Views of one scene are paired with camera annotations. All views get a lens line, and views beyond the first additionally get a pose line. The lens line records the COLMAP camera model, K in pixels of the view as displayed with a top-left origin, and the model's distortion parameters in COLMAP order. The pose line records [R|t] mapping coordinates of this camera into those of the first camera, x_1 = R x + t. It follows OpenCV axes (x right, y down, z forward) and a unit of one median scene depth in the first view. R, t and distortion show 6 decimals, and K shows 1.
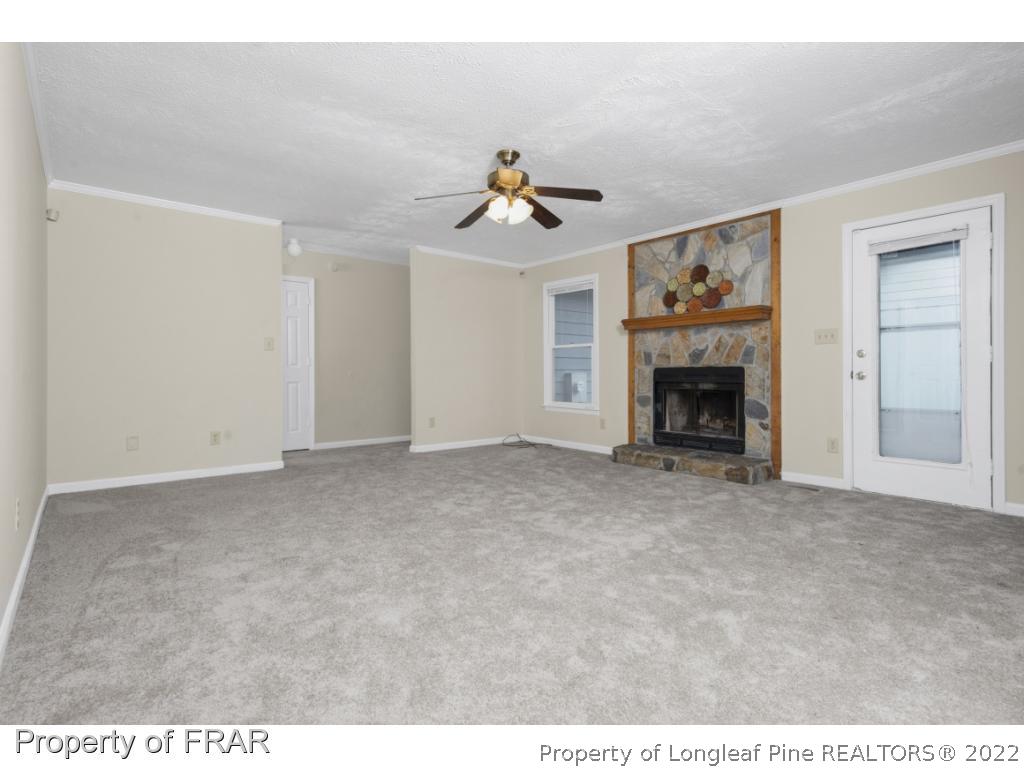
lens RADIAL K [[505.3, 0, 509.5], [0, 505.3, 370.1], [0, 0, 1]] dist [0.001022, -0.000152]
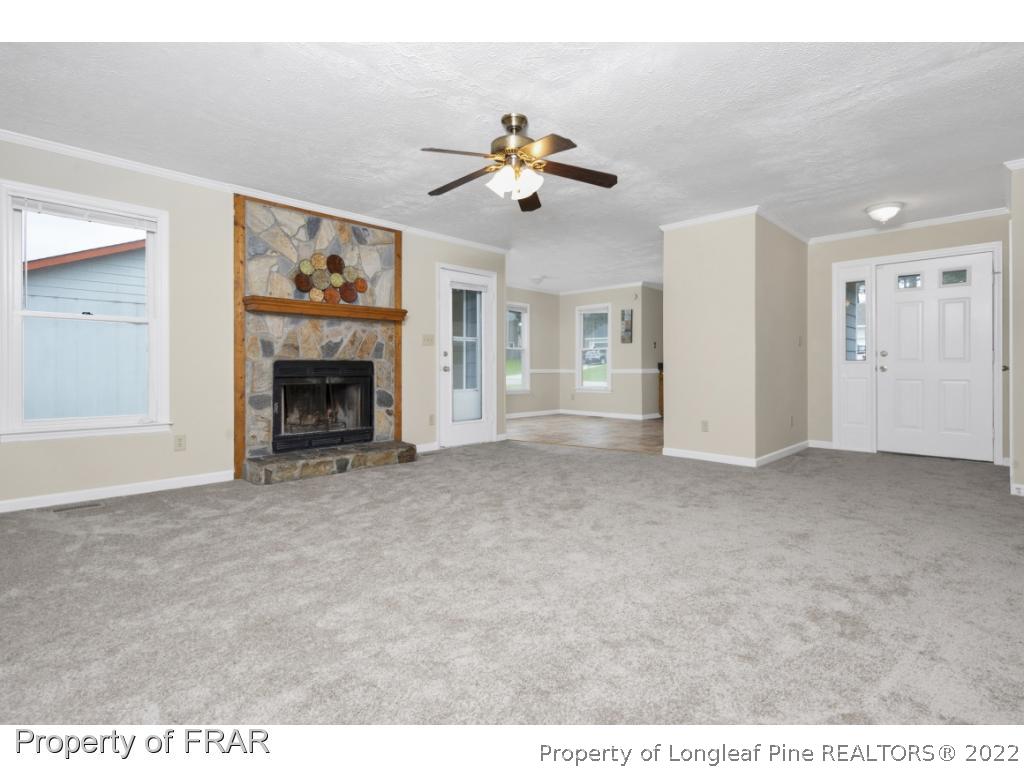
lens RADIAL K [[505.3, 0, 509.5], [0, 505.3, 370.1], [0, 0, 1]] dist [0.001022, -0.000152]
pose [[-0.097120, -0.002137, 0.995270, -0.622756], [-0.005709, 0.999982, 0.001590, 0.008796], [-0.995256, -0.005527, -0.097130, 0.766604]]
